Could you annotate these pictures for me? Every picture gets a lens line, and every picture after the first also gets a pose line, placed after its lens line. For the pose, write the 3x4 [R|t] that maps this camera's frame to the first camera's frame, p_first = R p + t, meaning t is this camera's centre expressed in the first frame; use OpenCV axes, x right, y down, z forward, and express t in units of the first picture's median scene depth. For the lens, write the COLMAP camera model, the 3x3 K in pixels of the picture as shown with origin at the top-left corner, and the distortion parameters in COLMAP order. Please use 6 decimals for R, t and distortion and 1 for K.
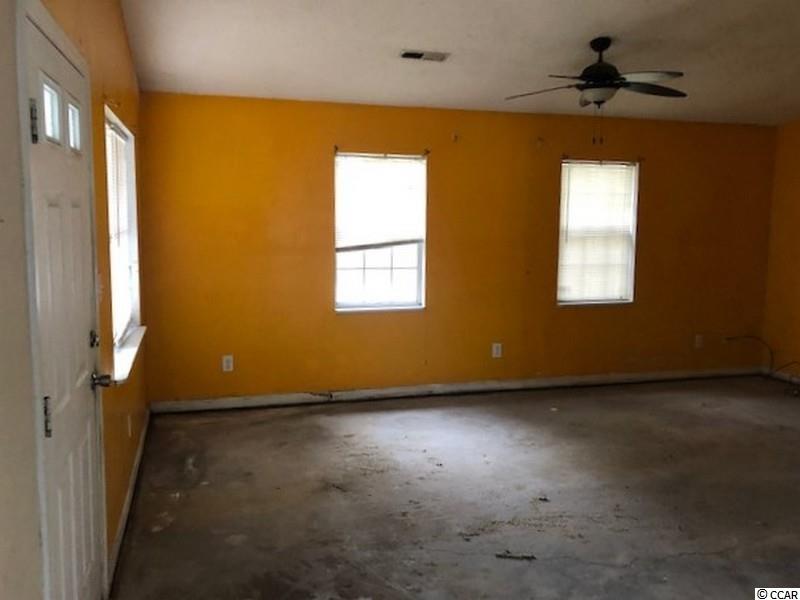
lens RADIAL K [[699.3, 0, 401.6], [0, 699.3, 275.1], [0, 0, 1]] dist [0.001347, 0.004929]
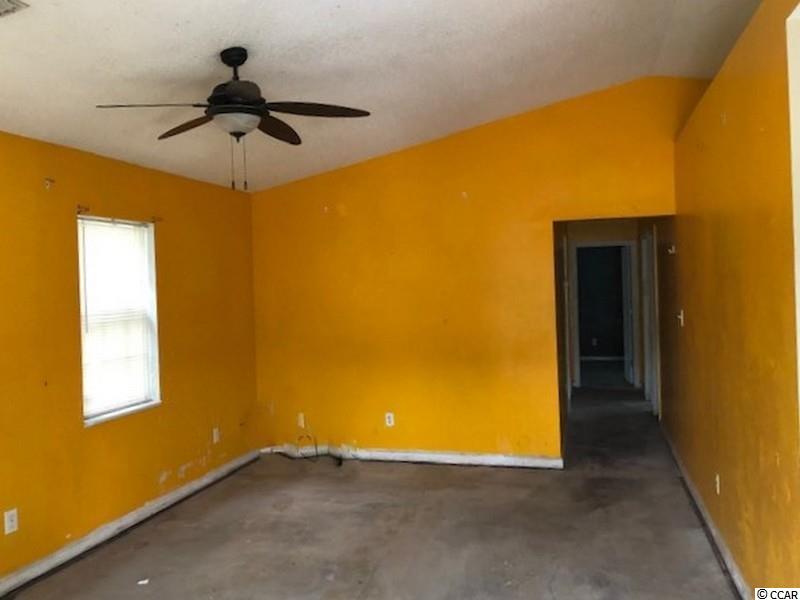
lens RADIAL K [[699.3, 0, 401.6], [0, 699.3, 275.1], [0, 0, 1]] dist [0.001347, 0.004929]
pose [[0.515260, -0.018242, 0.856840, -0.198543], [0.114075, 0.992337, -0.047472, -0.034147], [-0.849408, 0.122204, 0.513393, 0.373278]]
